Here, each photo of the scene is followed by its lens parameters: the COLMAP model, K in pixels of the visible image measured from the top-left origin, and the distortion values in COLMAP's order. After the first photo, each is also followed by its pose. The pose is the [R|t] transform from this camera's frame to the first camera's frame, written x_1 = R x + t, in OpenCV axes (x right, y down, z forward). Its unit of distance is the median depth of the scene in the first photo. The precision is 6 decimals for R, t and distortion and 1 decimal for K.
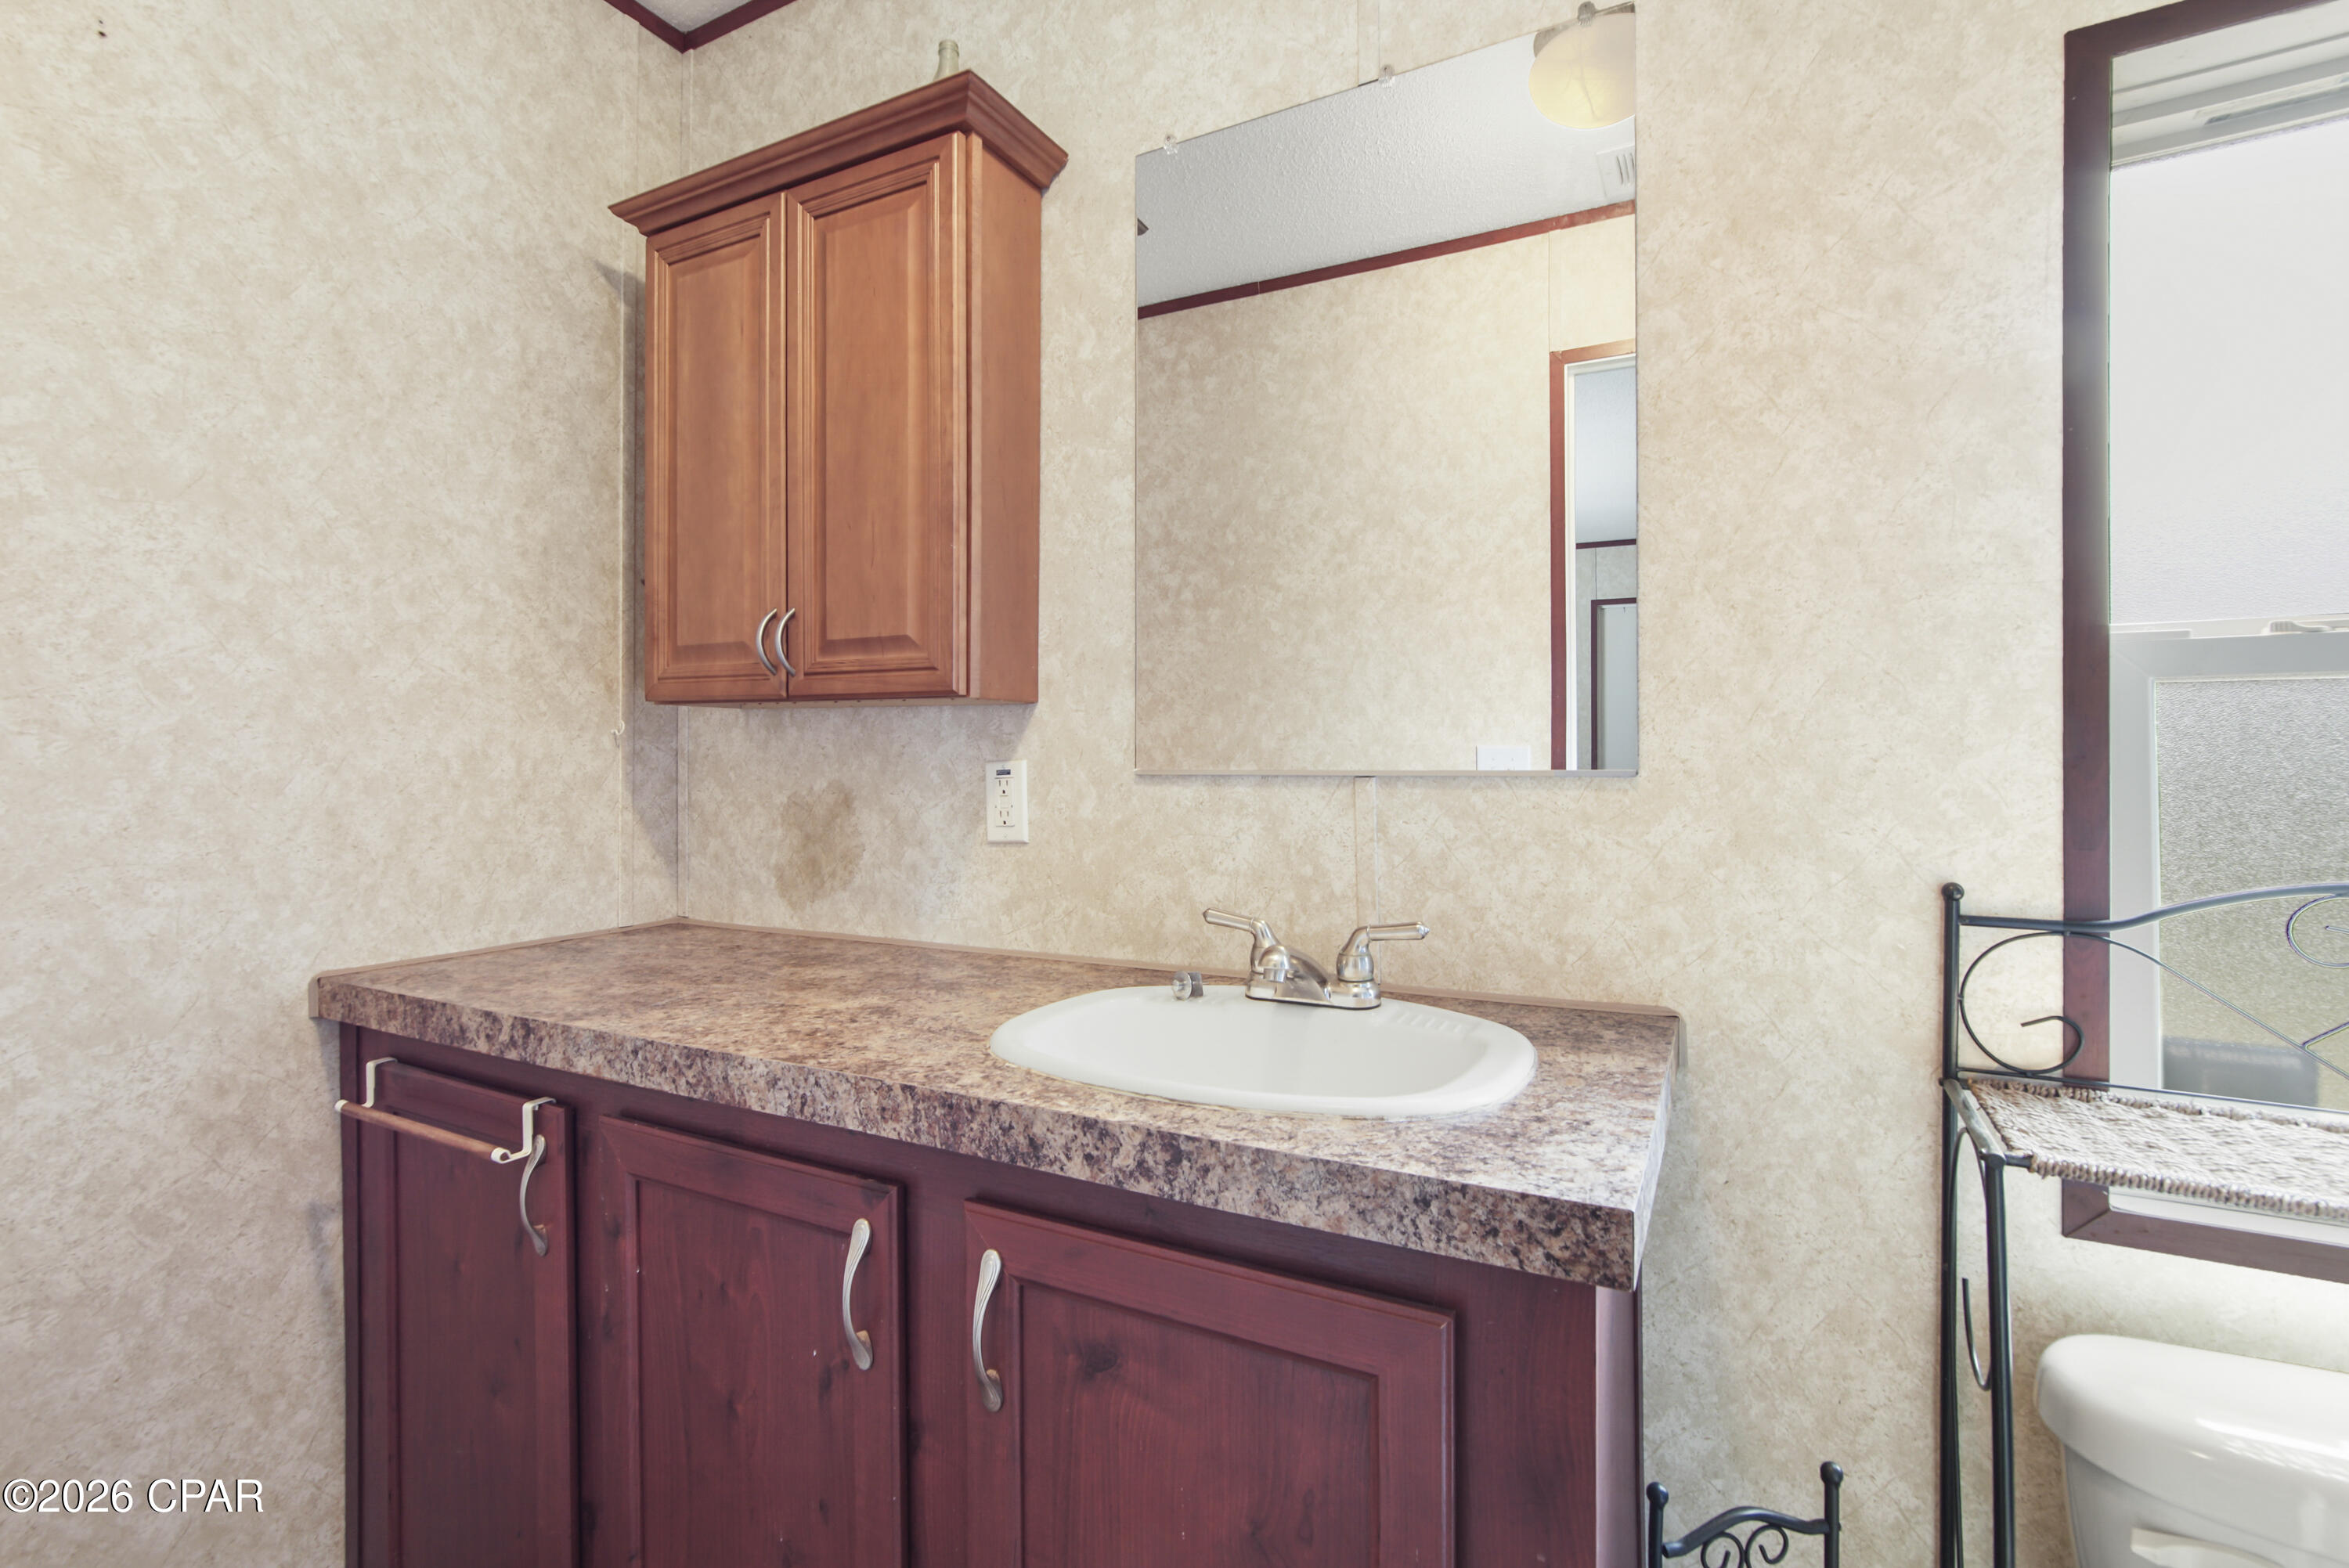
lens RADIAL K [[1070.4, 0, 1141.3], [0, 1070.4, 768.7], [0, 0, 1]] dist [-0.008239, 0.001122]
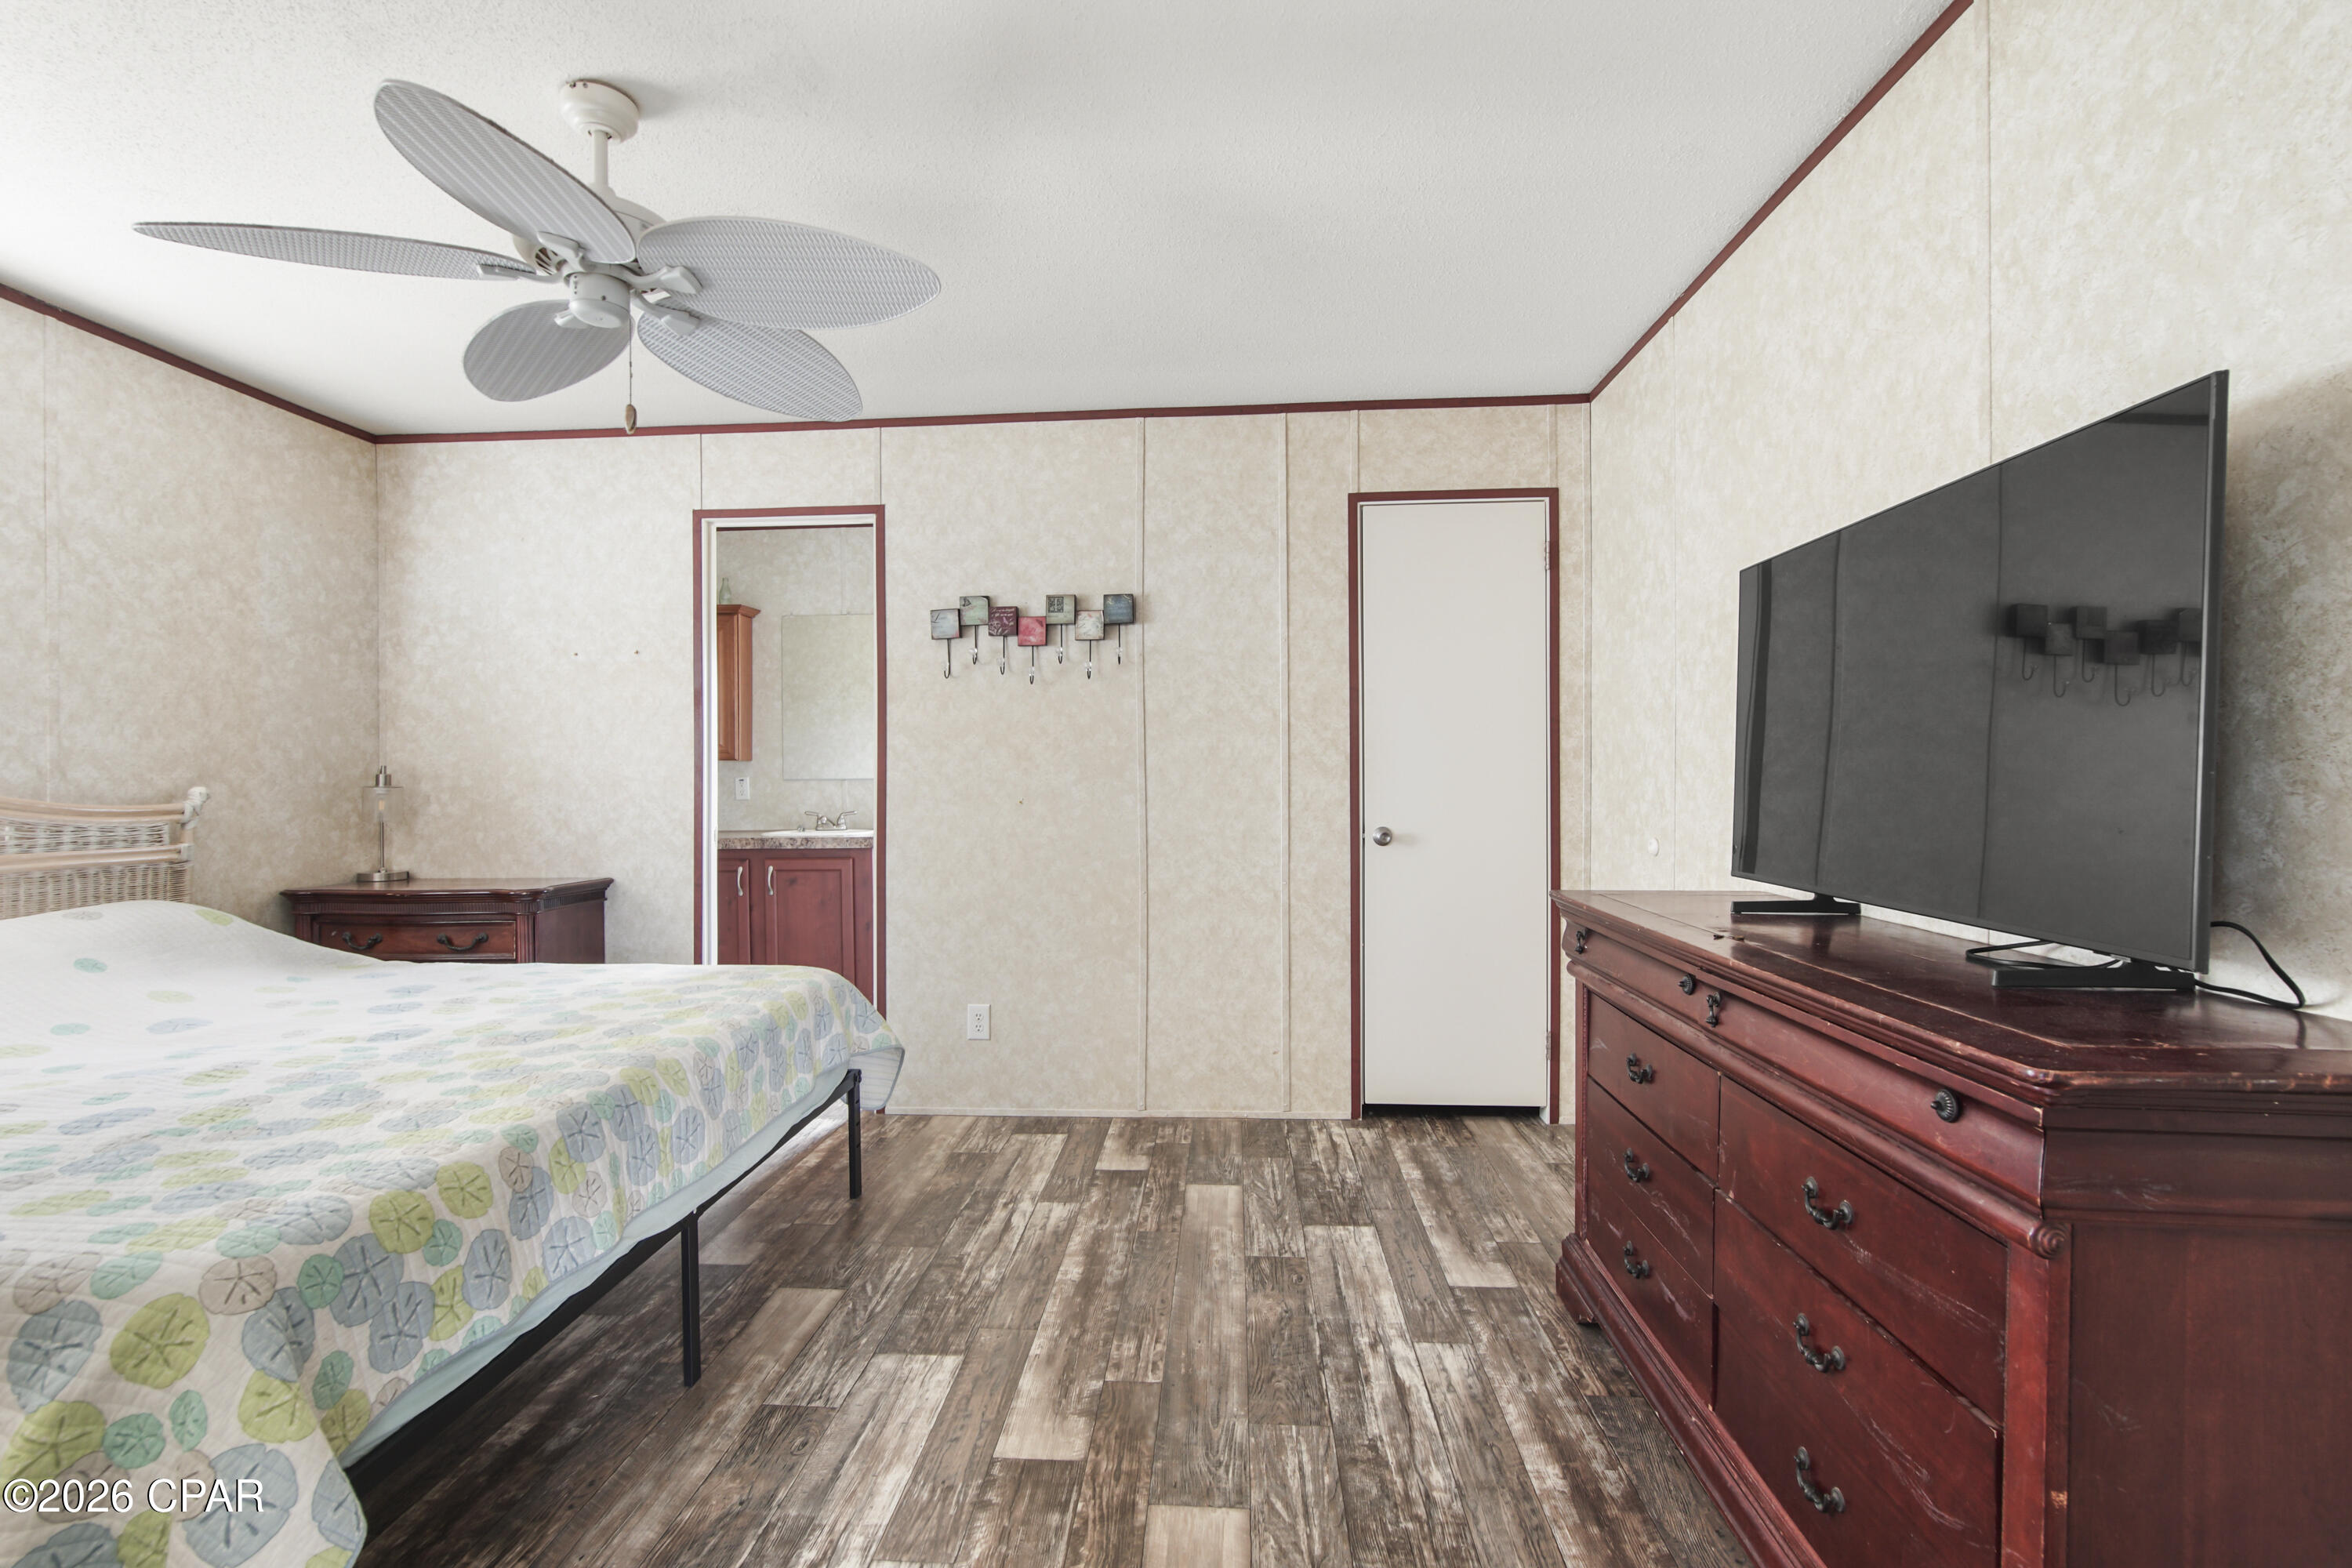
lens RADIAL K [[1063.7, 0, 1148.7], [0, 1063.7, 781.7], [0, 0, 1]] dist [-0.010675, 0.000684]
pose [[0.904731, -0.009185, 0.425884, -0.427717], [0.009745, 0.999952, 0.000864, 0.020080], [-0.425871, 0.003368, 0.904777, -2.891970]]
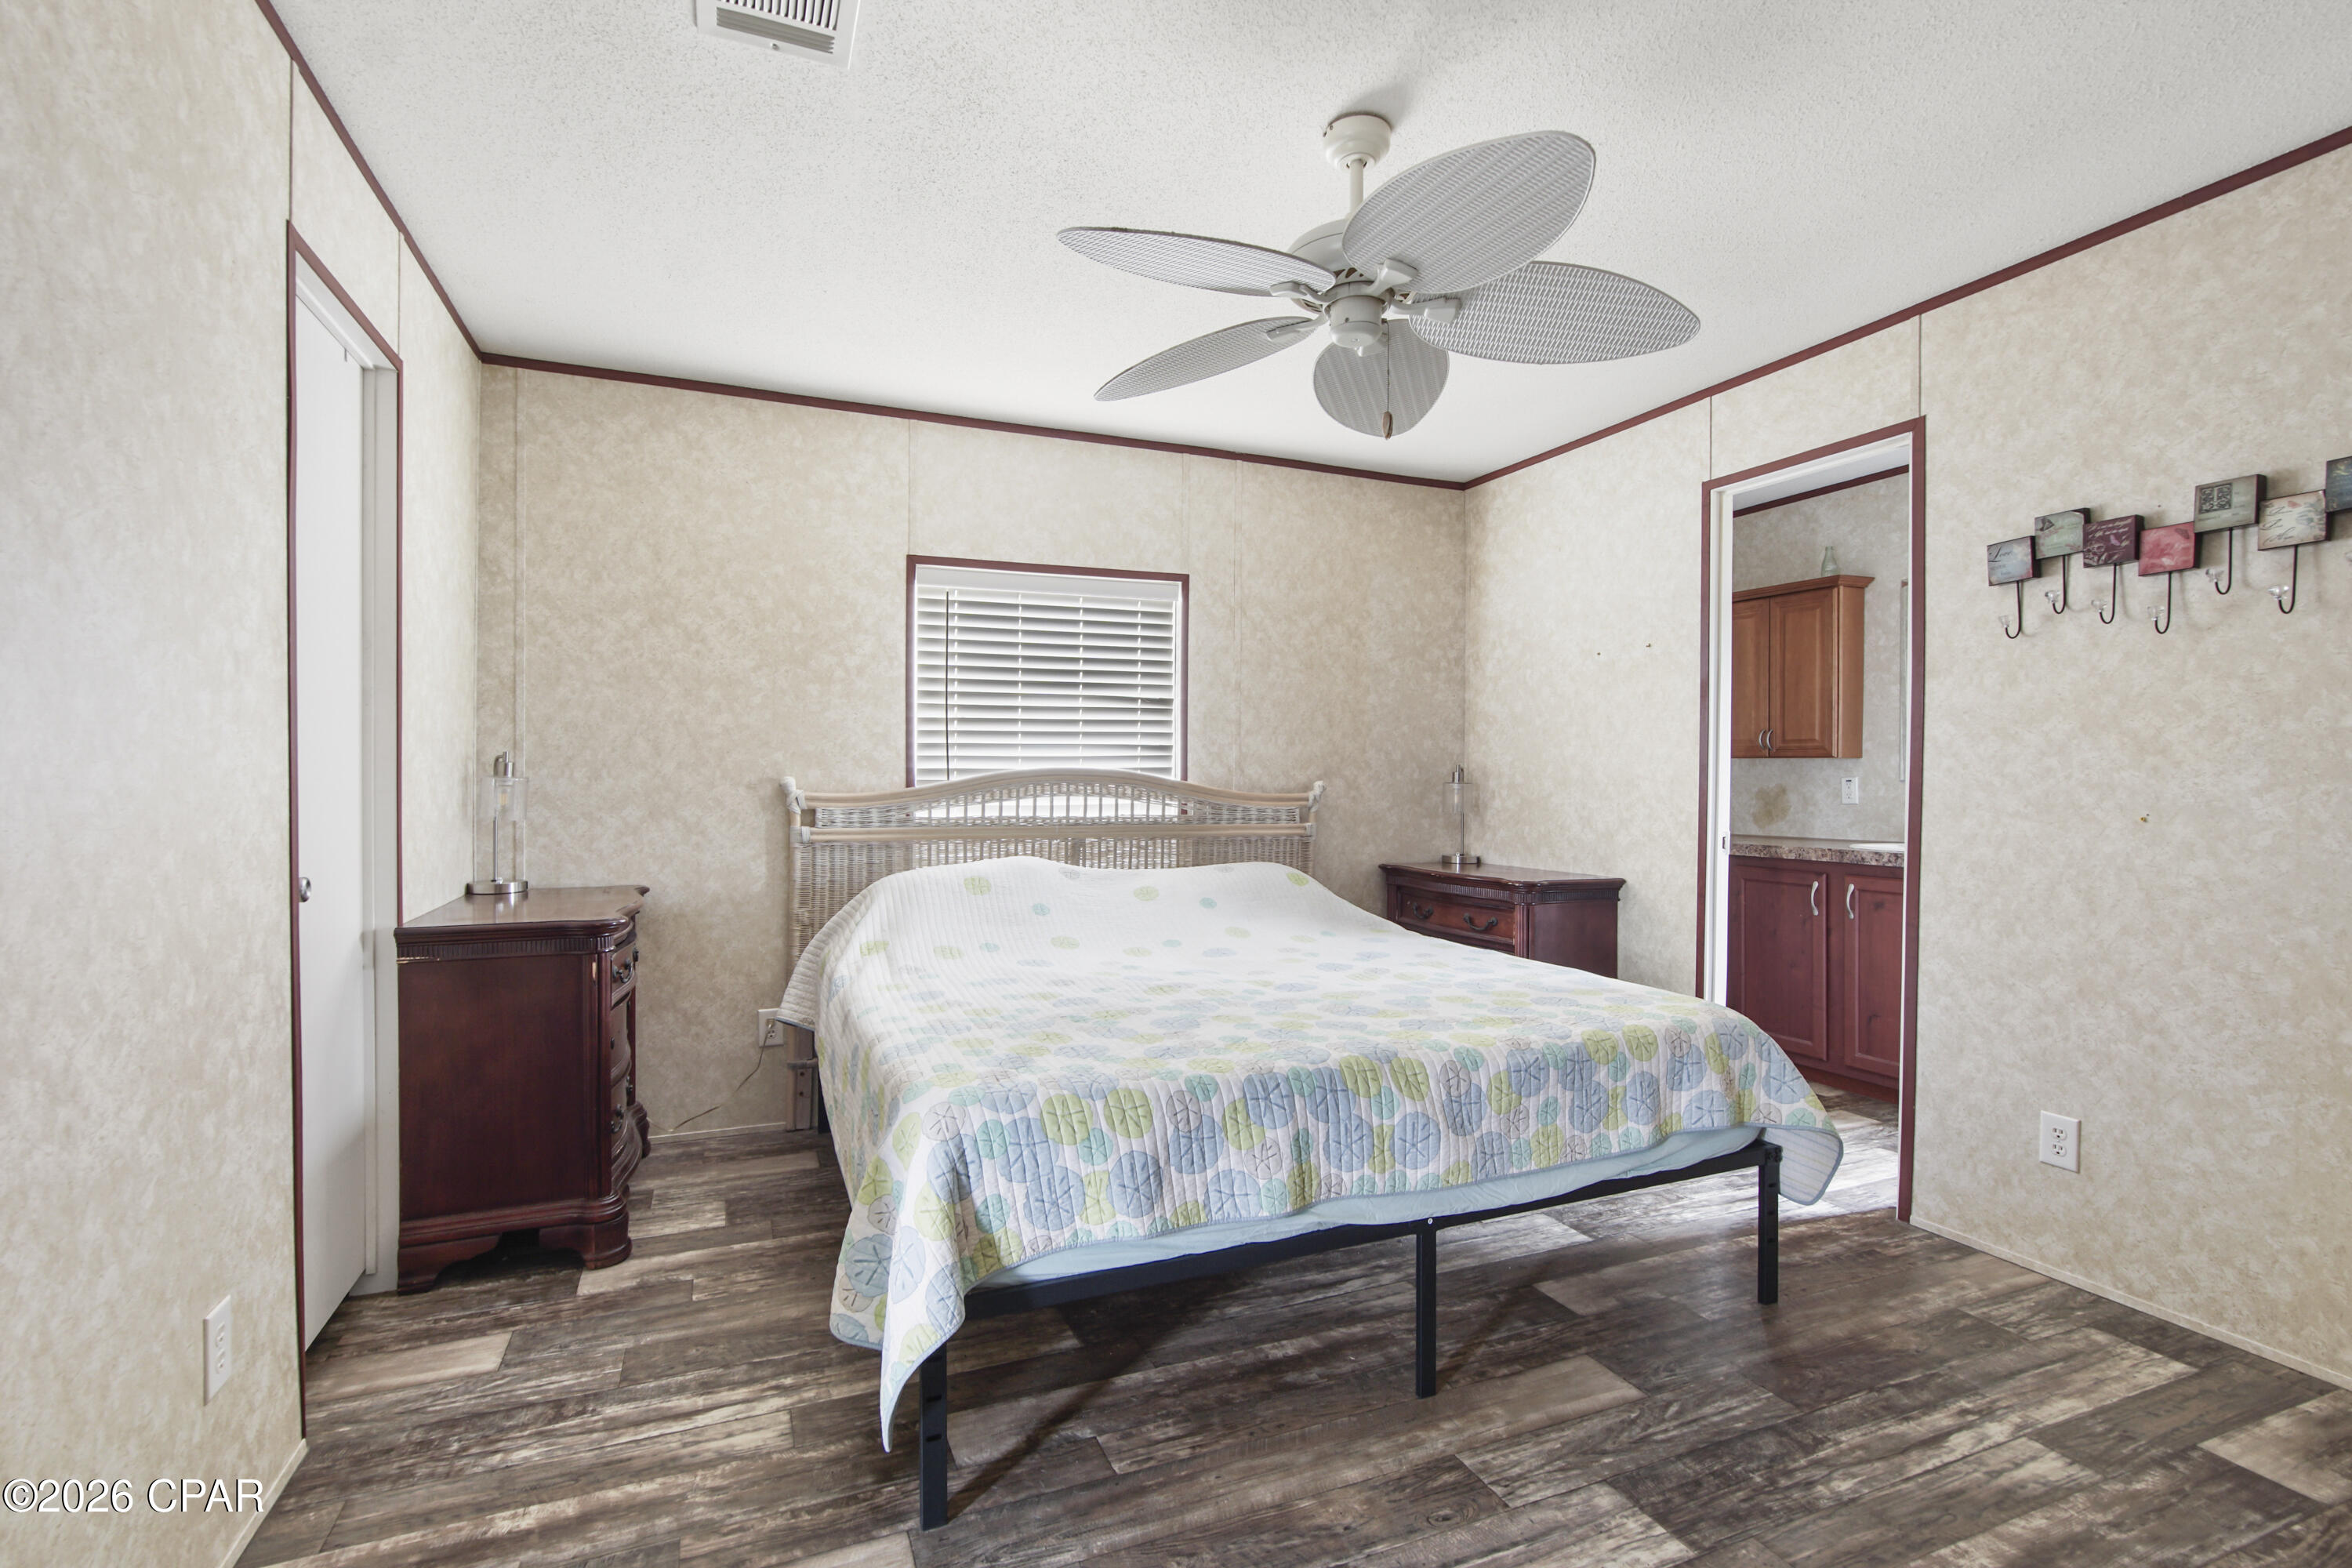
lens RADIAL K [[1063.4, 0, 1181.4], [0, 1063.4, 781.3], [0, 0, 1]] dist [-0.014850, 0.011189]
pose [[0.791468, 0.003426, -0.611202, 0.217554], [-0.005328, 0.999985, -0.001294, 0.019821], [0.611188, 0.004281, 0.791474, -2.639303]]
